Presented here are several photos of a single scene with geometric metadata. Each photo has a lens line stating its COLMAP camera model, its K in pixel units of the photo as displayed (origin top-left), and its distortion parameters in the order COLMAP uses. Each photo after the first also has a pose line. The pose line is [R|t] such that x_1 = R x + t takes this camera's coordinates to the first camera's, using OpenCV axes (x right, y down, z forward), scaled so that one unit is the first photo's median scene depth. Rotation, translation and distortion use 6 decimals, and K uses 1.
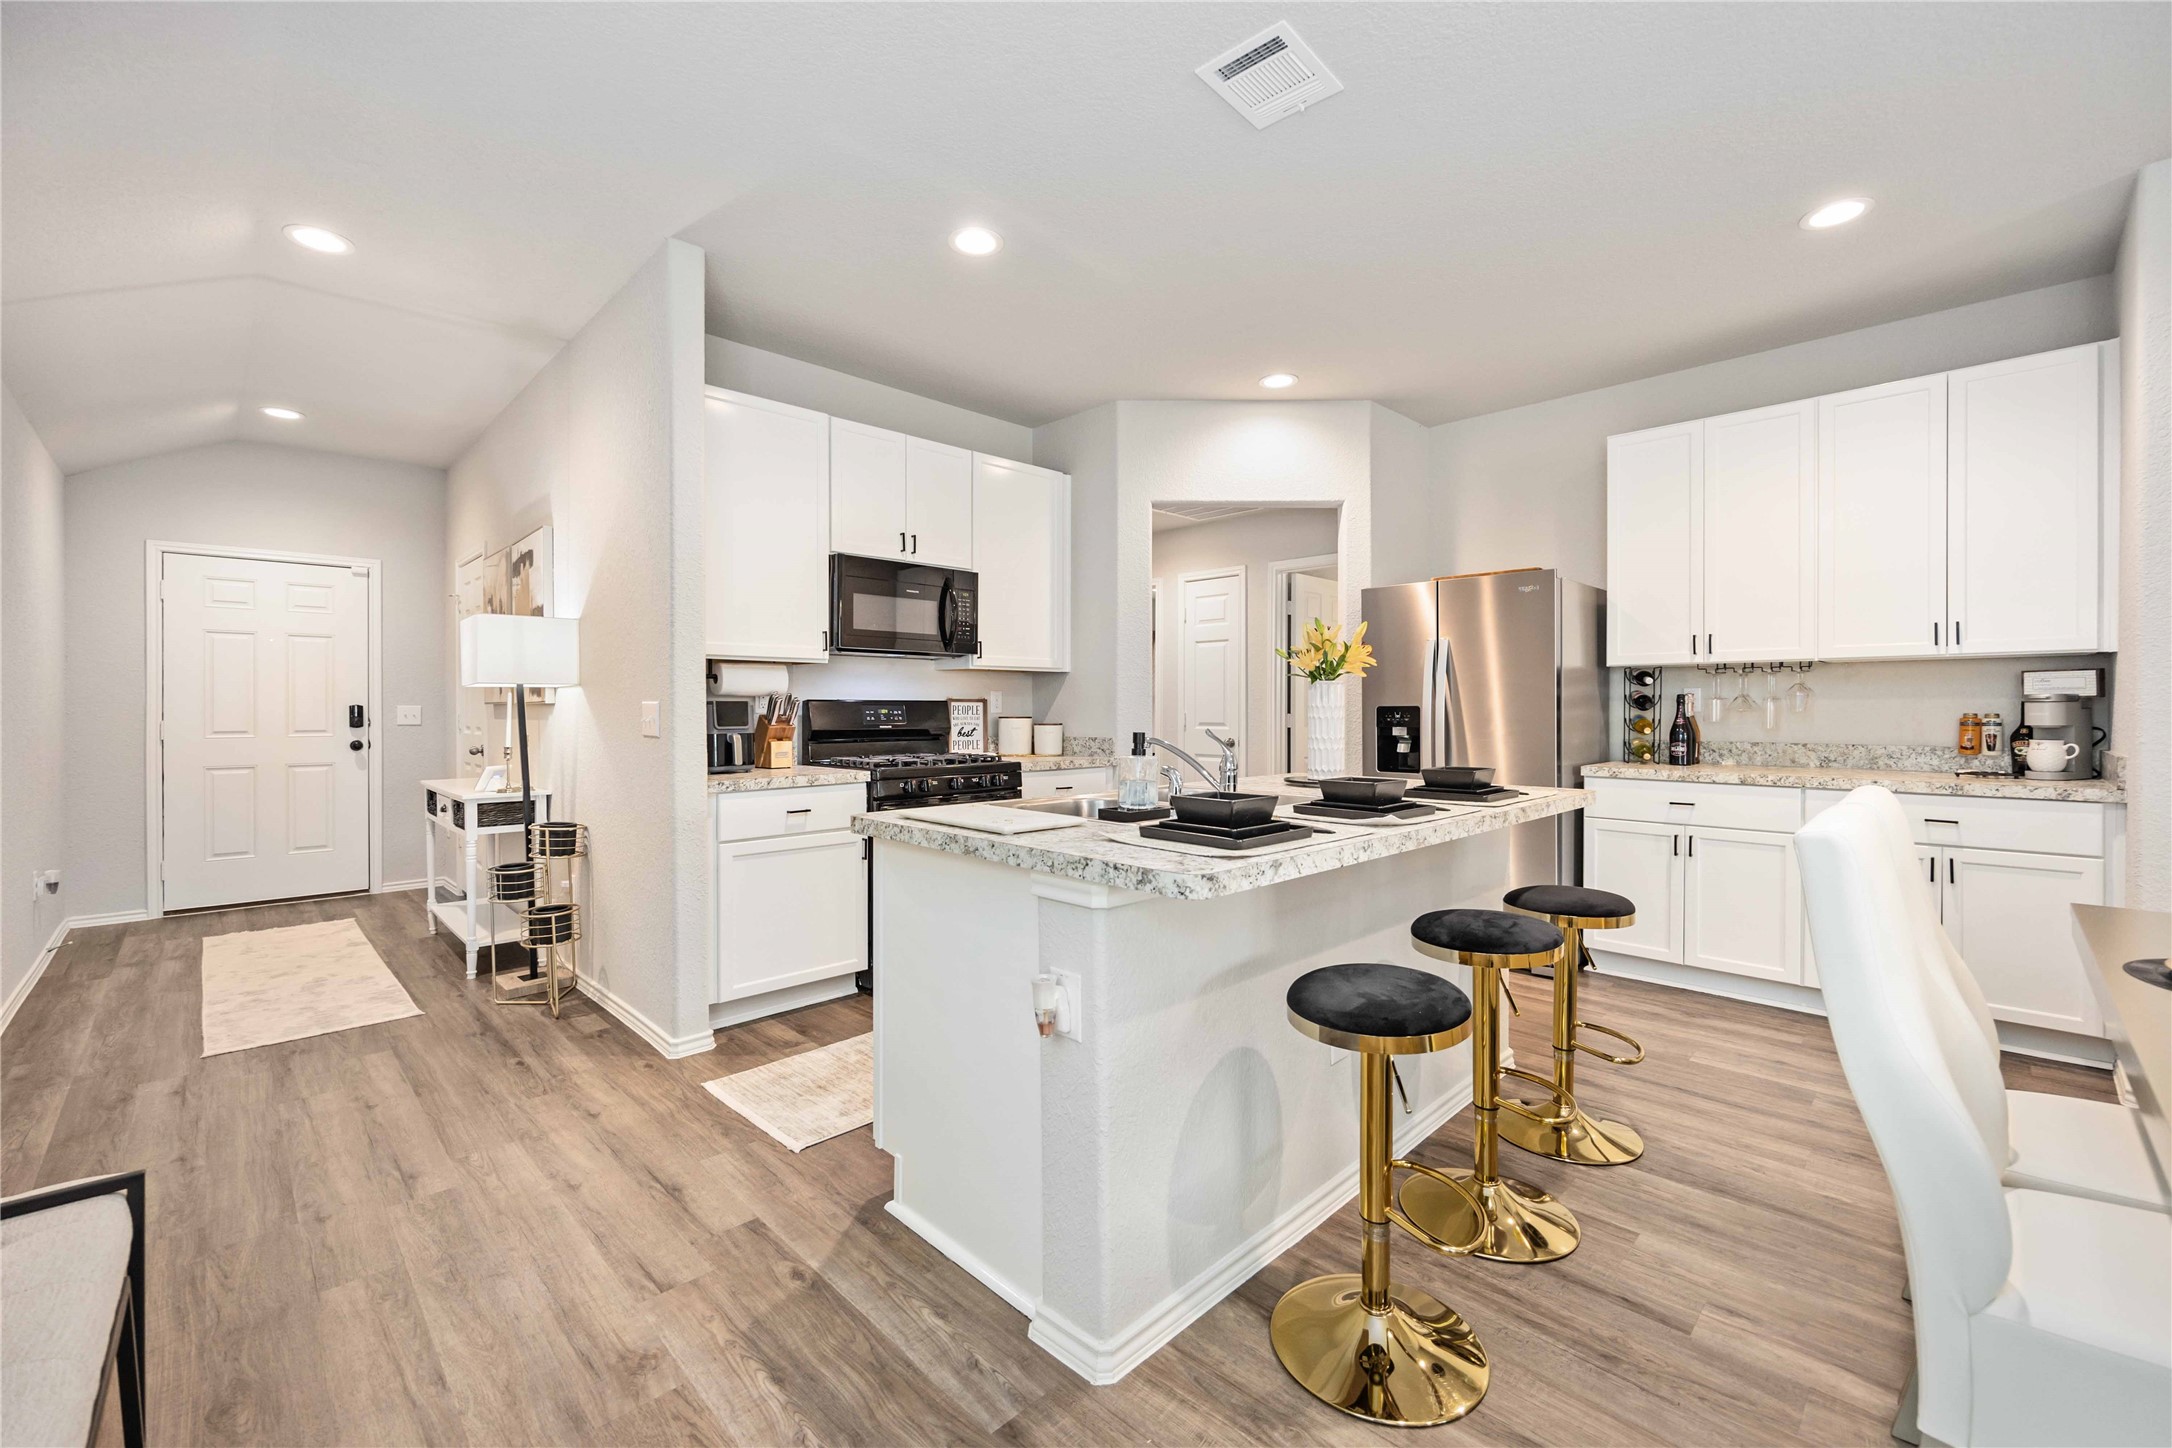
lens RADIAL K [[884.9, 0, 1088.4], [0, 884.9, 715.0], [0, 0, 1]] dist [-0.005599, 0.000264]
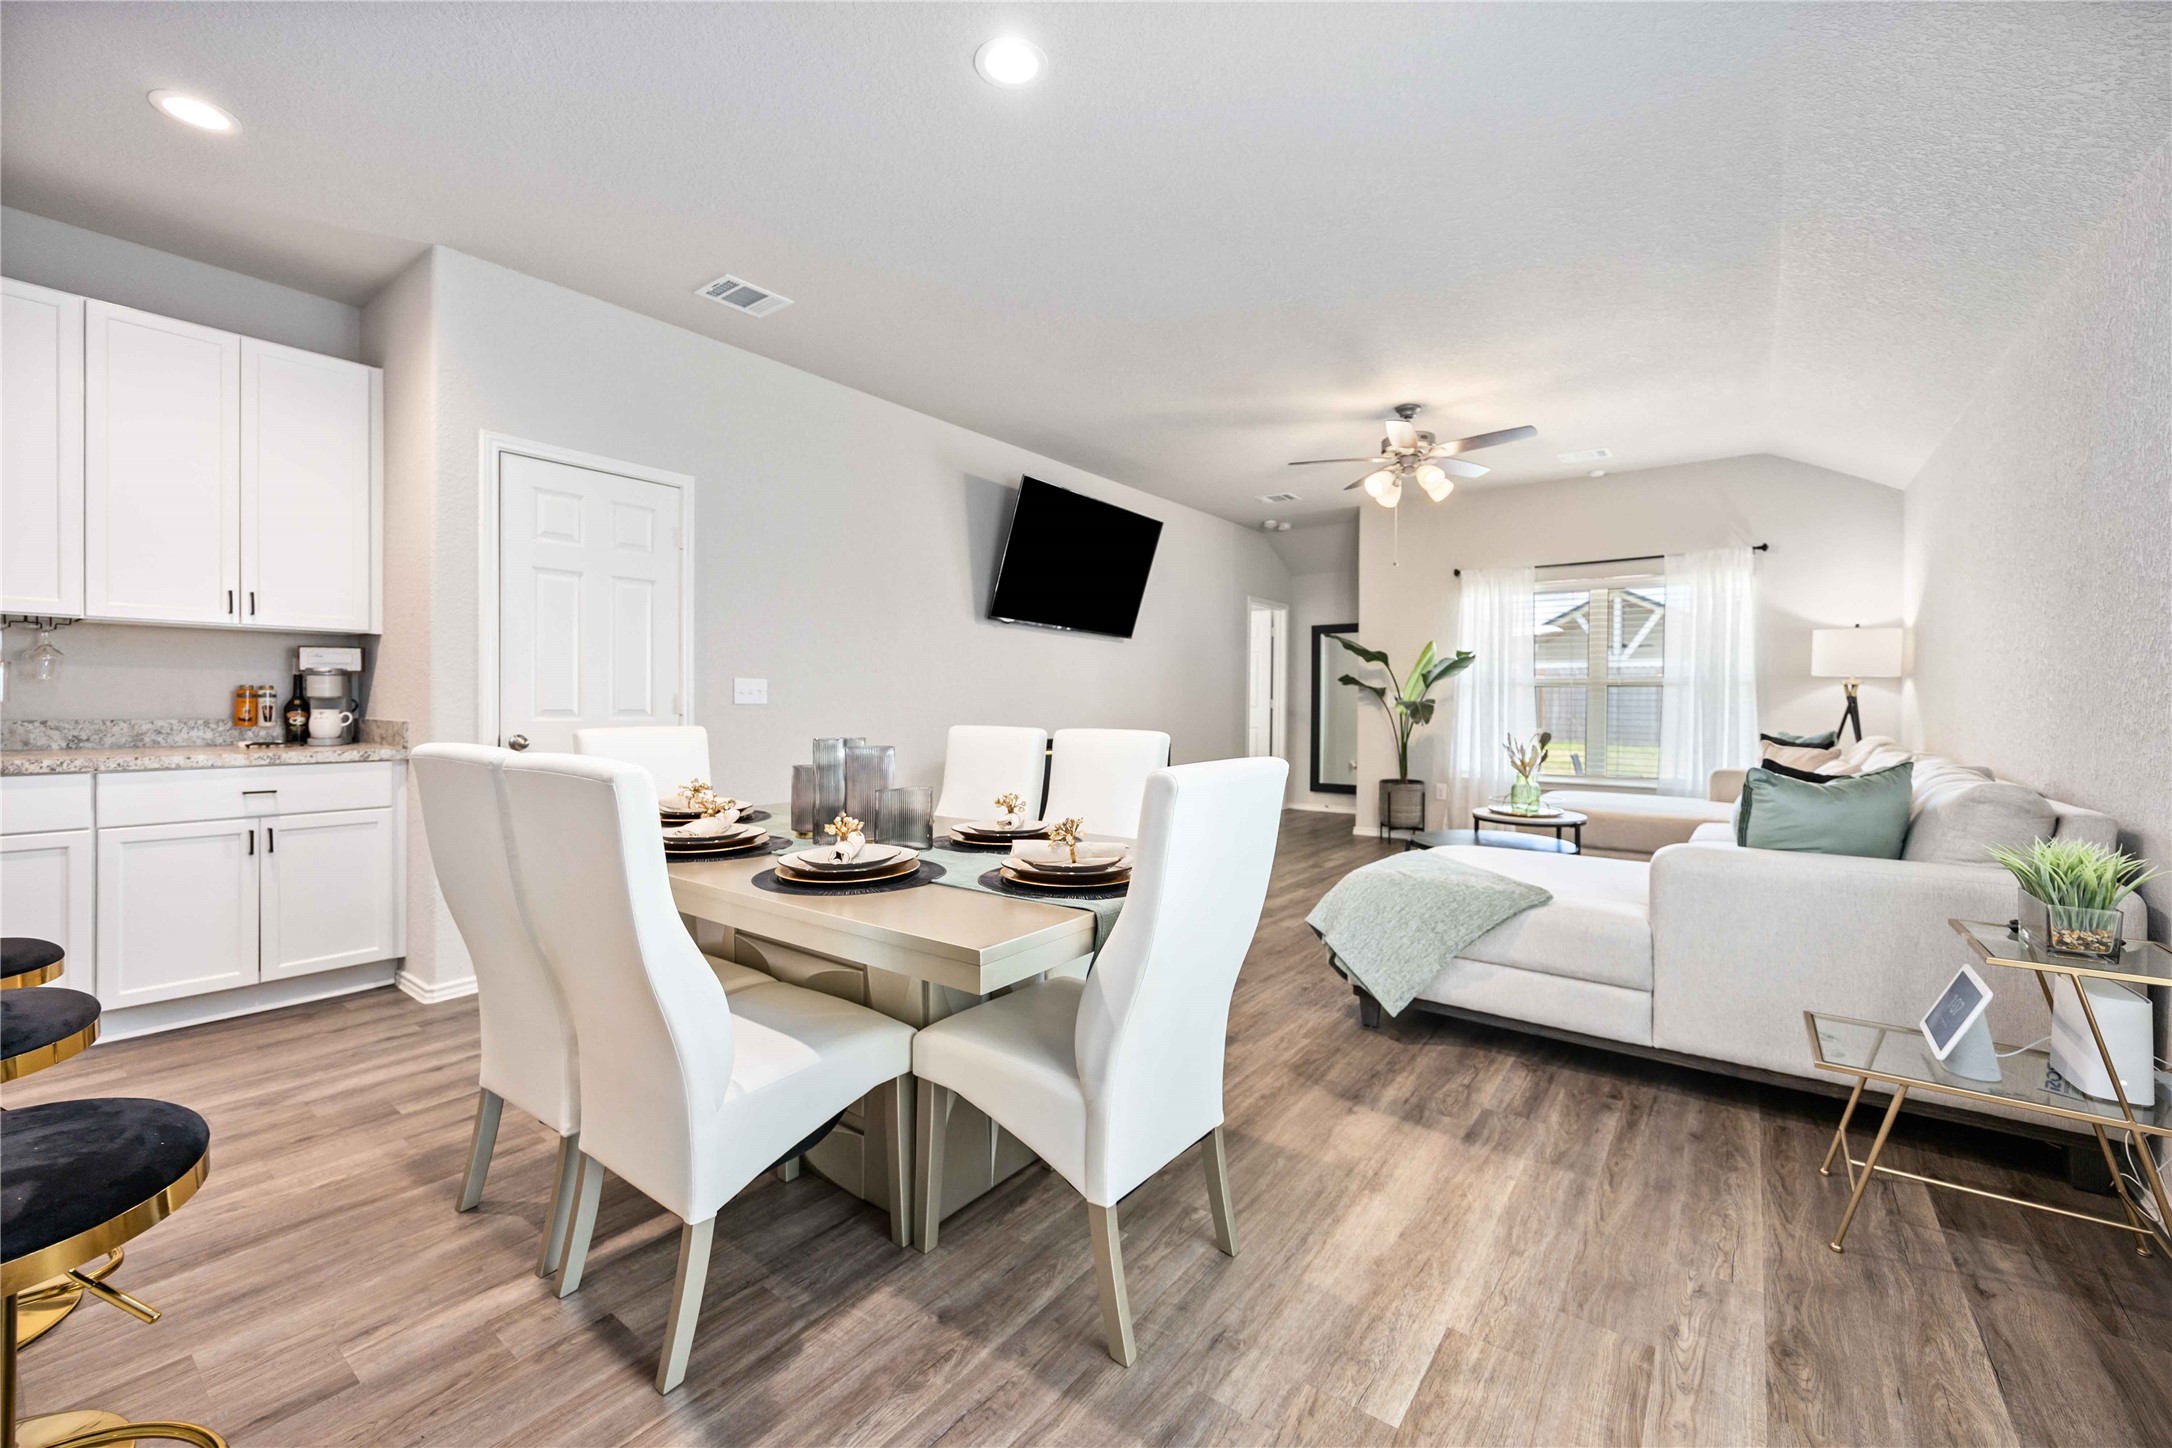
lens RADIAL K [[883.5, 0, 1087.2], [0, 883.5, 708.3], [0, 0, 1]] dist [-0.000028, -0.000138]
pose [[-0.145721, -0.009134, 0.989284, -0.139348], [-0.000079, 0.999957, 0.009221, 0.015874], [-0.989326, 0.001265, -0.145715, 0.209223]]
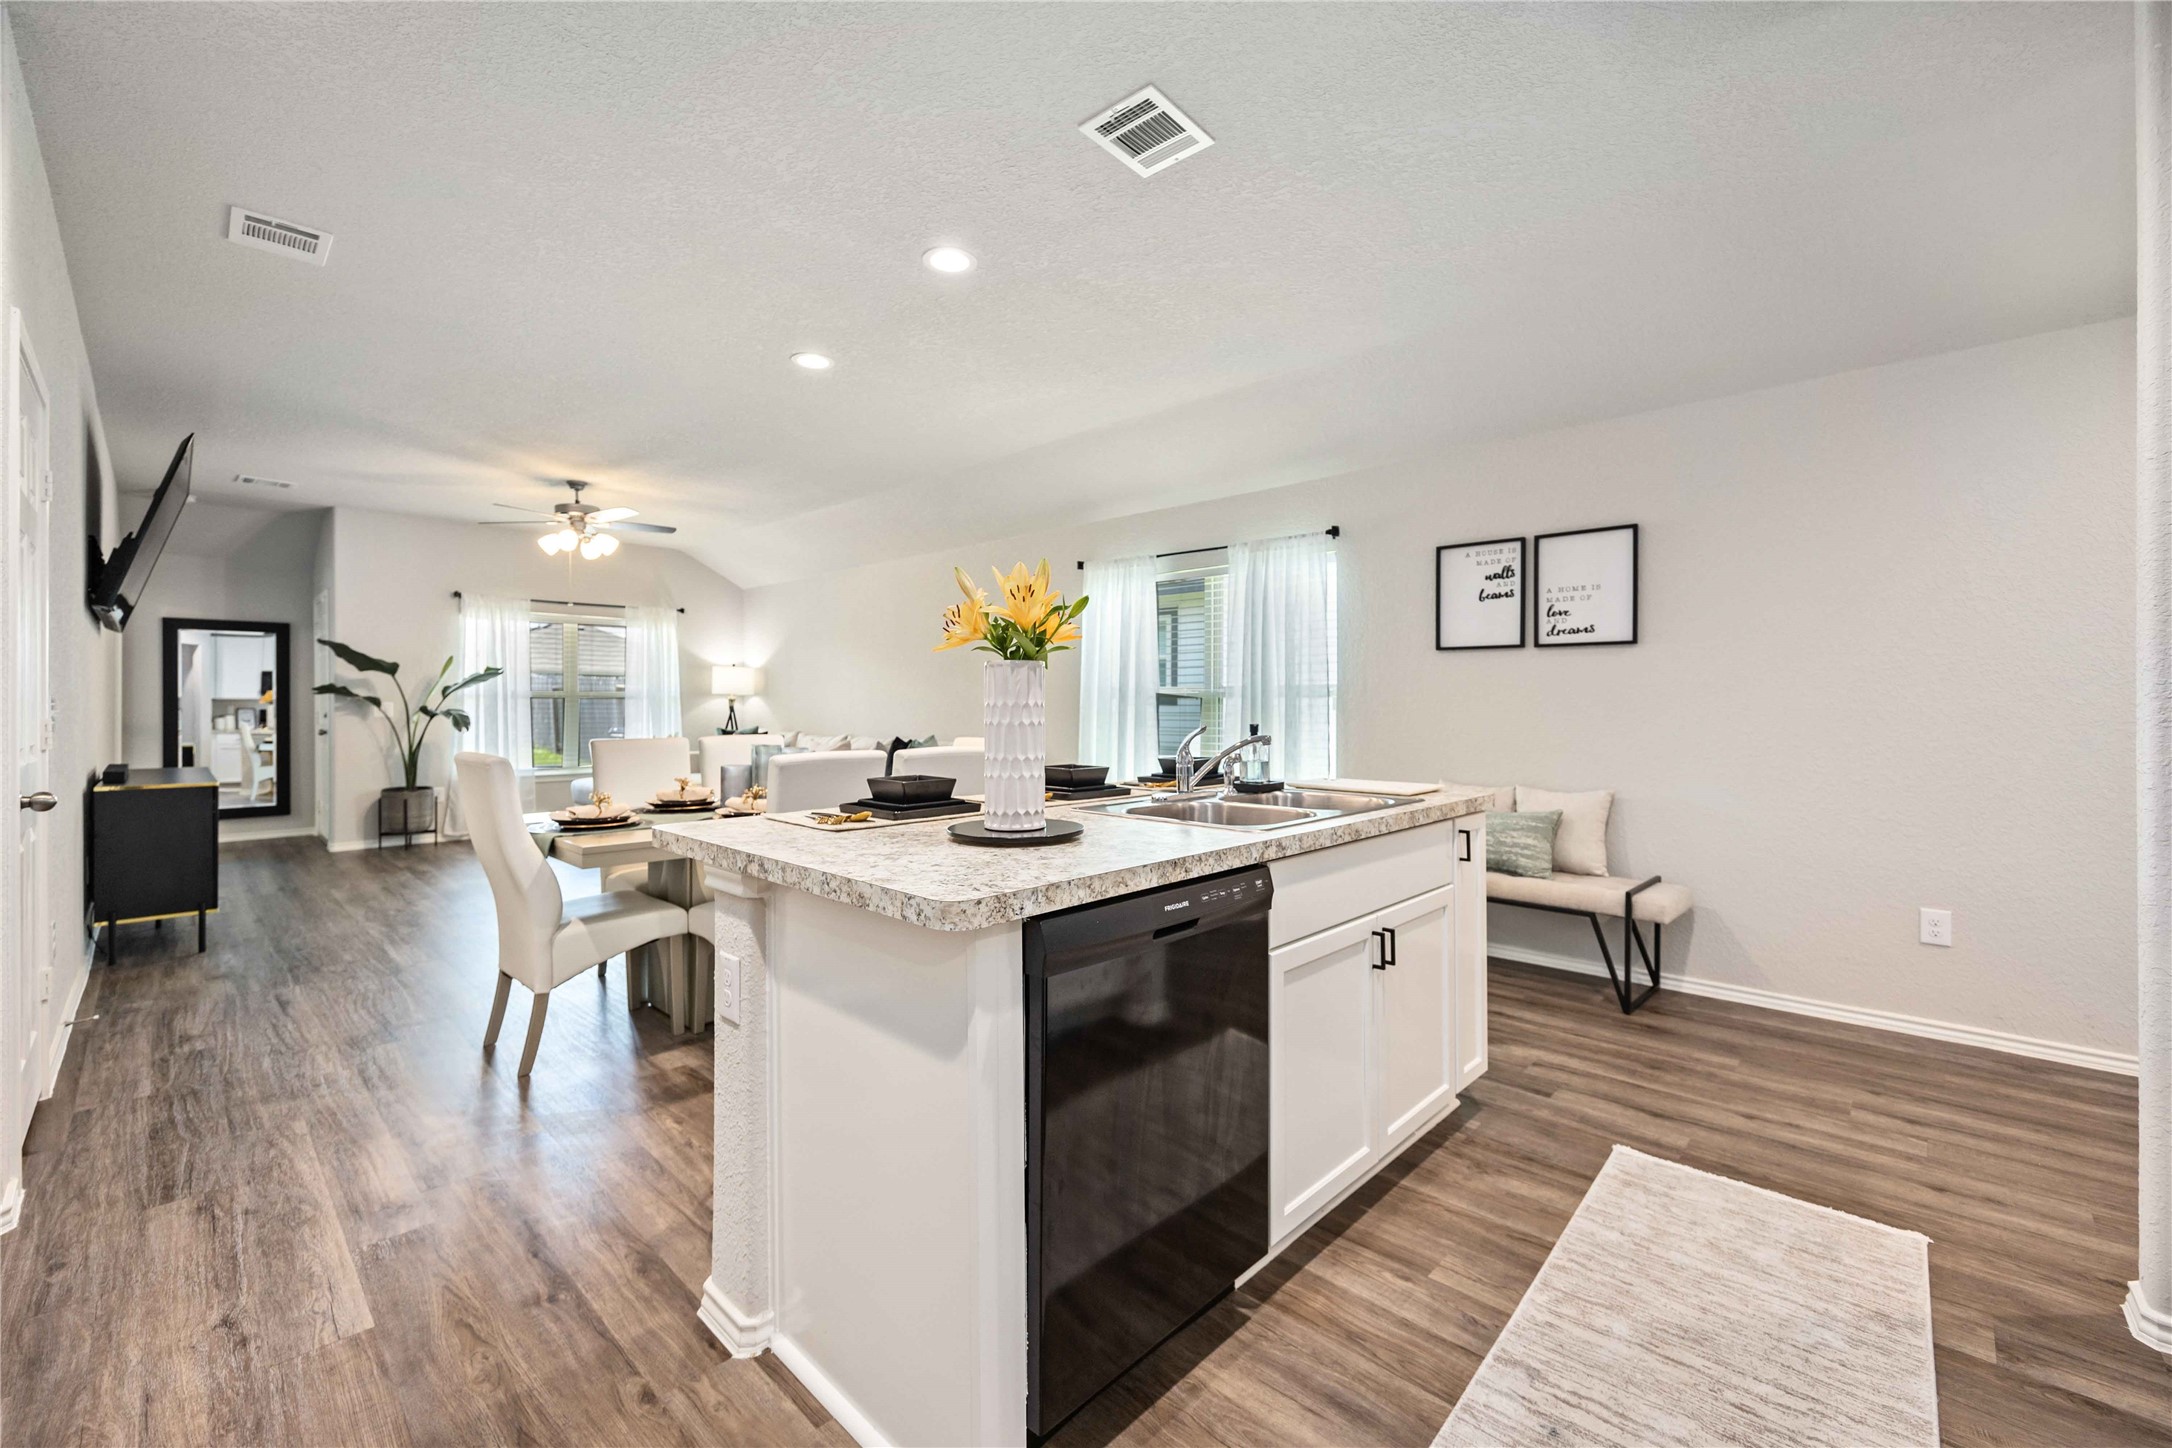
lens RADIAL K [[885.8, 0, 1092.9], [0, 885.8, 702.3], [0, 0, 1]] dist [-0.001868, 0.000006]
pose [[-0.999513, 0.001767, -0.031159, 0.210444], [0.001621, 0.999988, 0.004710, -0.012106], [0.031167, 0.004657, -0.999503, 1.417283]]
